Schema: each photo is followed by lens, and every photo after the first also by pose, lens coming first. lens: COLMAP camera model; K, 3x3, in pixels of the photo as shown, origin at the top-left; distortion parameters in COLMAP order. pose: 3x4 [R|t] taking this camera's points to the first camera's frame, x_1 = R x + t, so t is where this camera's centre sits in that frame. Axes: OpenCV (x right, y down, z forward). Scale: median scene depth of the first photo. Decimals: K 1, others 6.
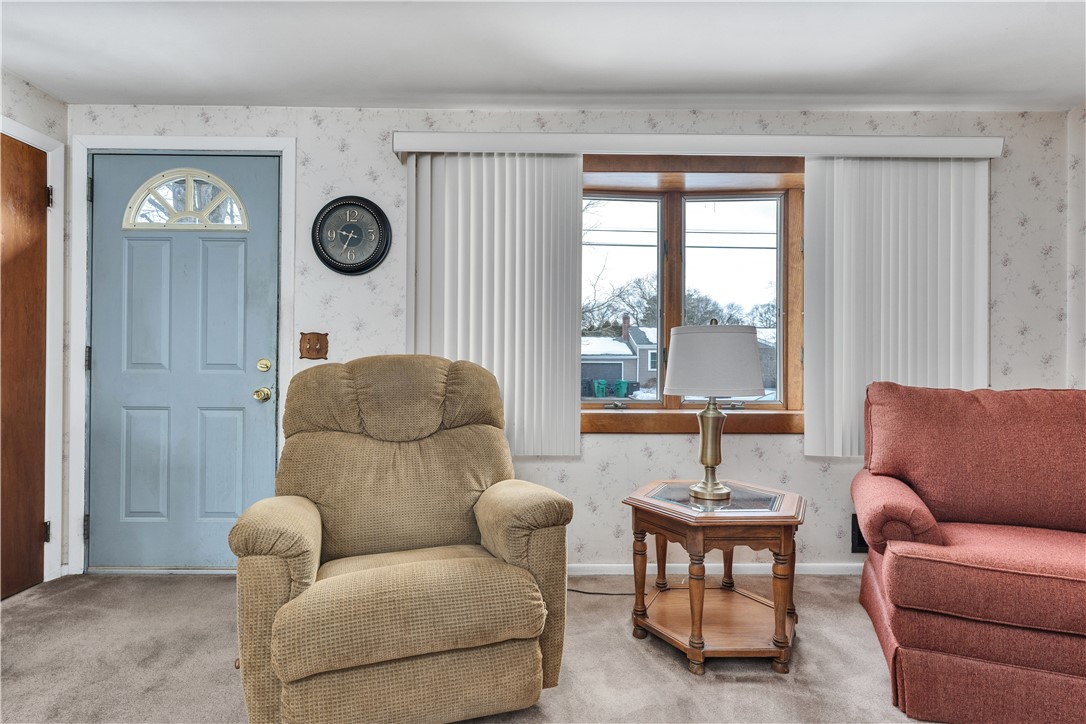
lens RADIAL K [[550.2, 0, 542.0], [0, 550.2, 364.3], [0, 0, 1]] dist [-0.002295, -0.000473]
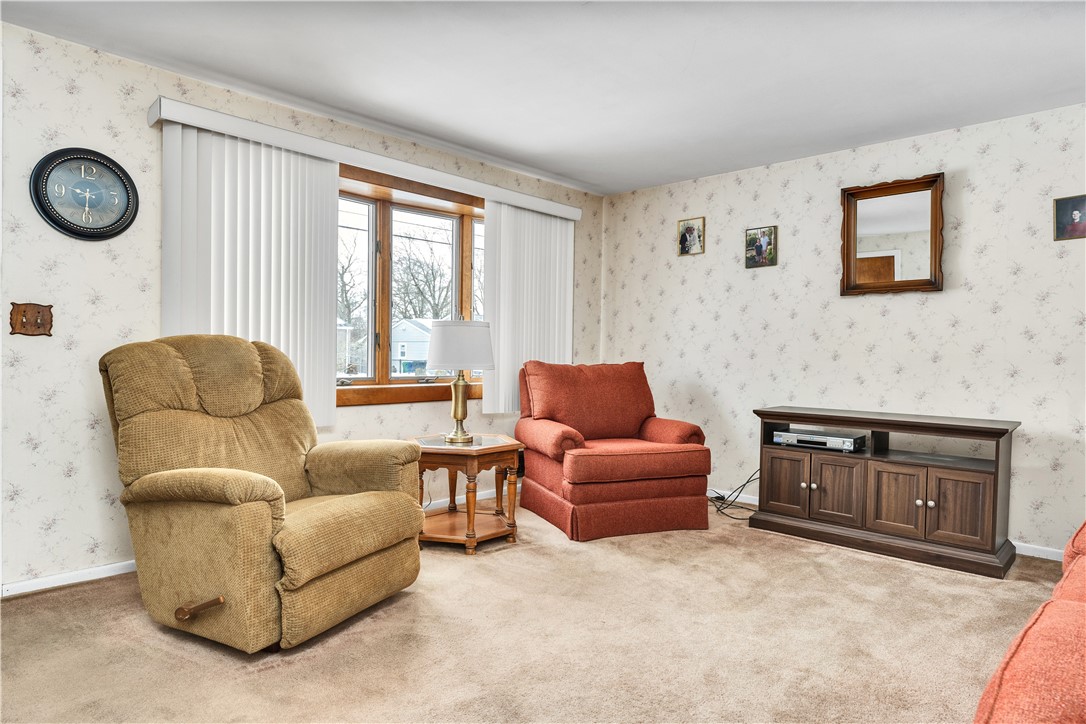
lens RADIAL K [[650.6, 0, 540.1], [0, 650.6, 365.2], [0, 0, 1]] dist [-0.000062, -0.001412]
pose [[0.695312, -0.007497, 0.718669, -0.614102], [-0.014305, 0.999603, 0.024267, 0.000691], [-0.718566, -0.027153, 0.694929, -0.250902]]
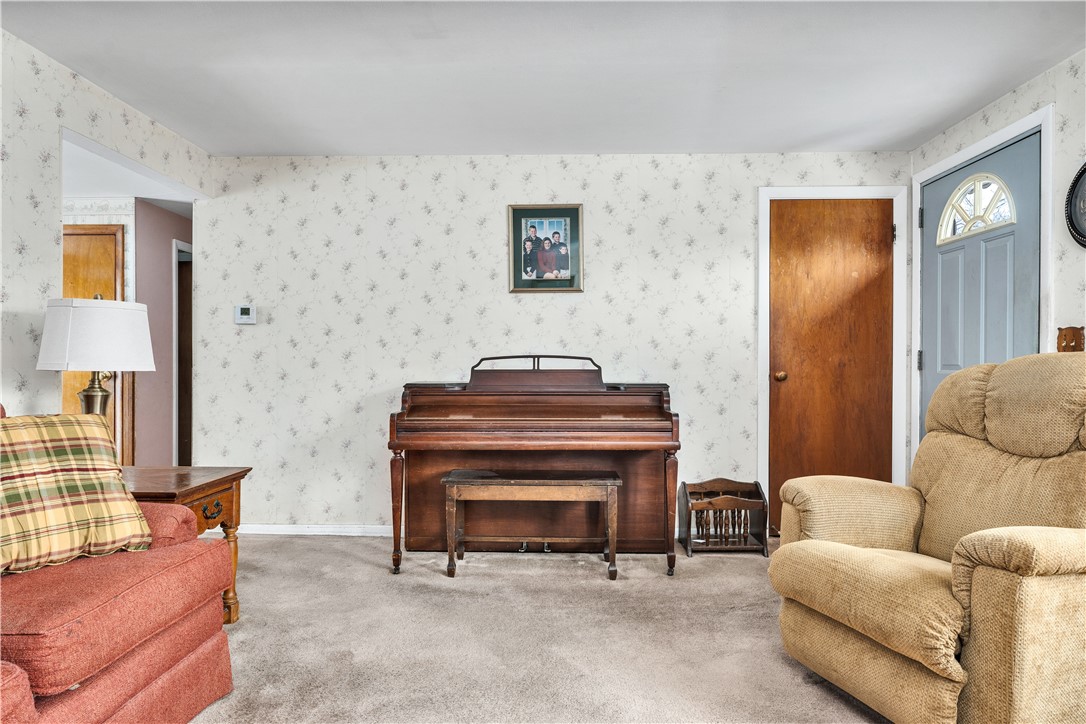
lens RADIAL K [[656.8, 0, 540.4], [0, 656.8, 365.5], [0, 0, 1]] dist [-0.000364, -0.000608]
pose [[-0.036917, -0.003802, -0.999311, 0.639592], [0.002892, 0.999988, -0.003912, 0.002573], [0.999314, -0.003035, -0.036905, 0.242470]]
